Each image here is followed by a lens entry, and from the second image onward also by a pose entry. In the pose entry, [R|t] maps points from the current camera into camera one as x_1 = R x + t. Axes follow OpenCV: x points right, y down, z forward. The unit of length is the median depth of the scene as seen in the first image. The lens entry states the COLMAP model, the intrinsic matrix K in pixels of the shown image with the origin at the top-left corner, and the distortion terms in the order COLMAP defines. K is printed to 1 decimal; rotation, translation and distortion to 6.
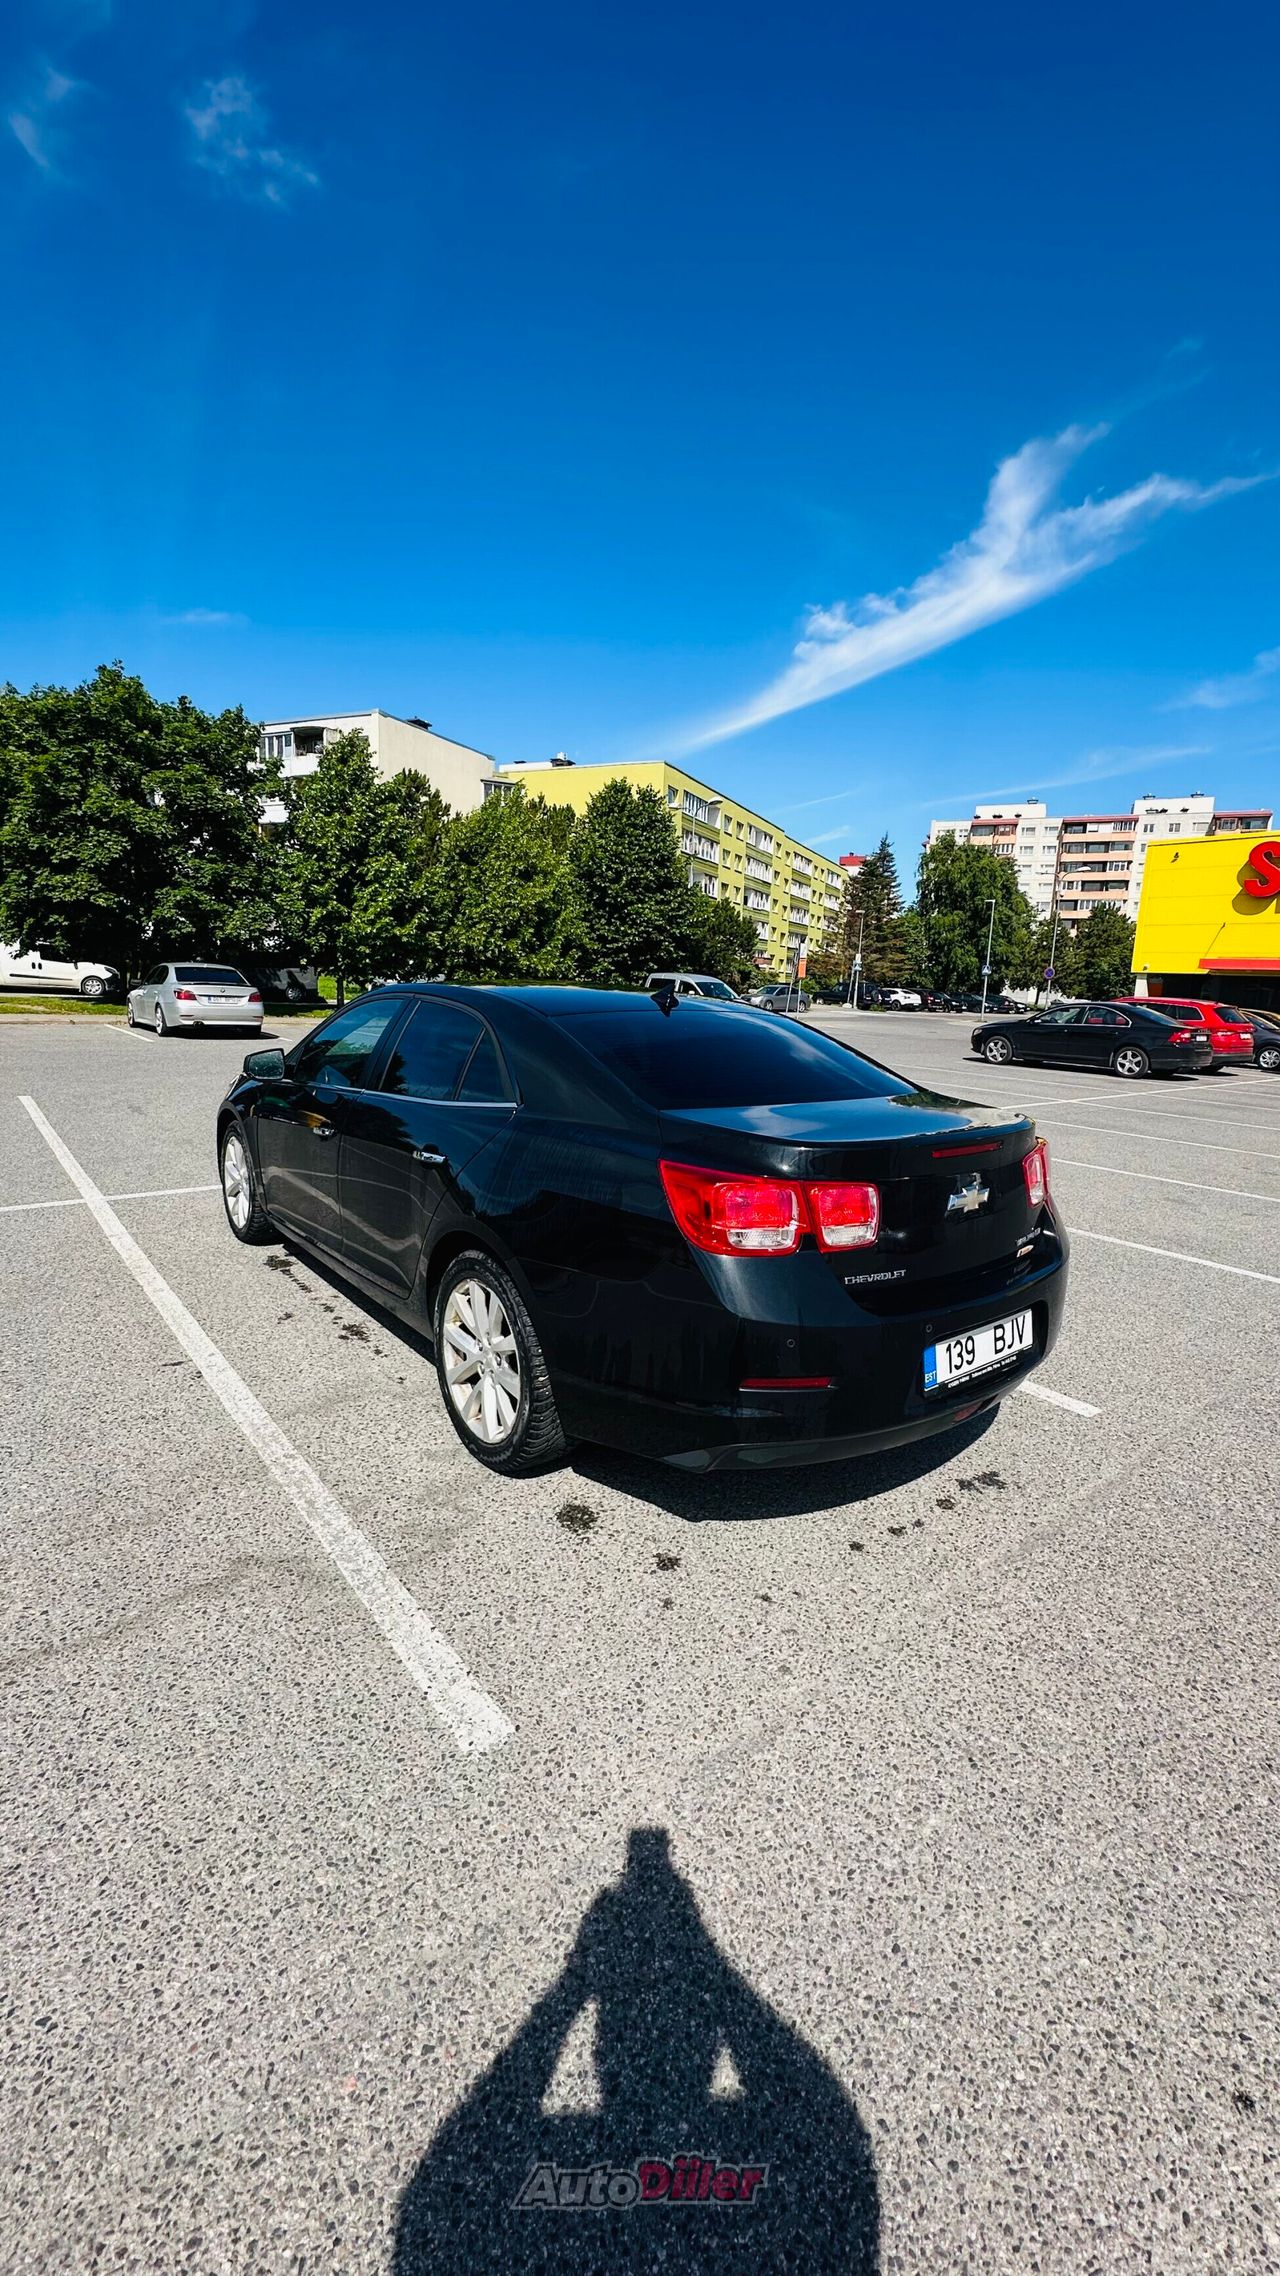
lens RADIAL K [[917.8, 0, 646.6], [0, 917.8, 1112.0], [0, 0, 1]] dist [0.002956, -0.000490]
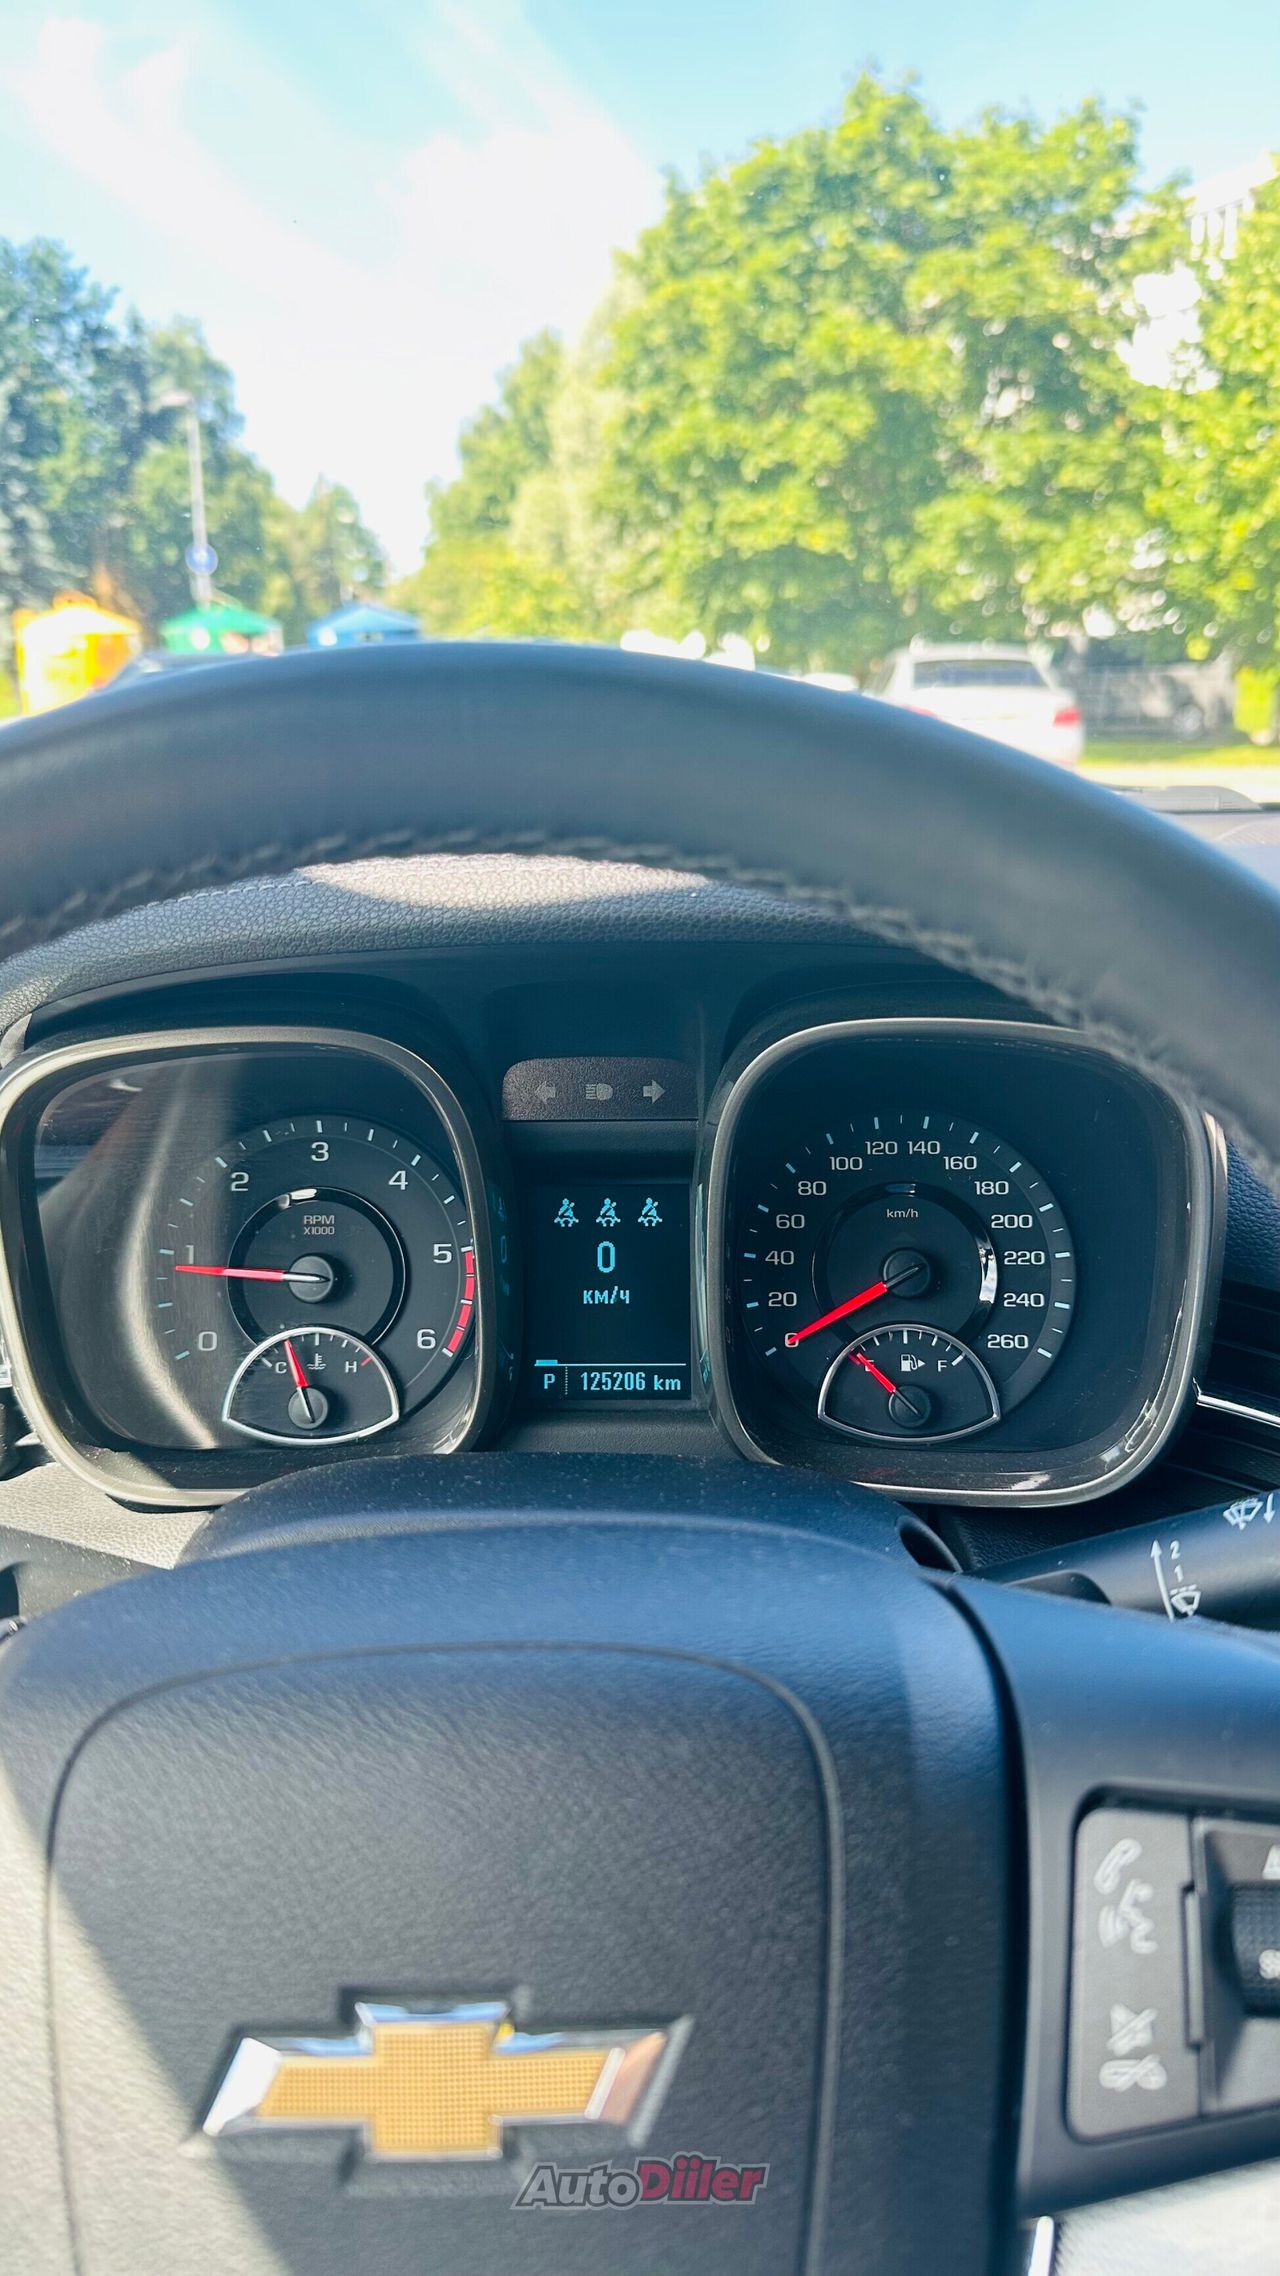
lens RADIAL K [[1596.8, 0, 626.3], [0, 1596.8, 1094.7], [0, 0, 1]] dist [-0.005570, -0.007404]
pose [[0.762206, 0.109401, -0.638024, -0.054172], [-0.049587, 0.992587, 0.110958, -0.011217], [0.645433, -0.052935, 0.761981, 0.177386]]
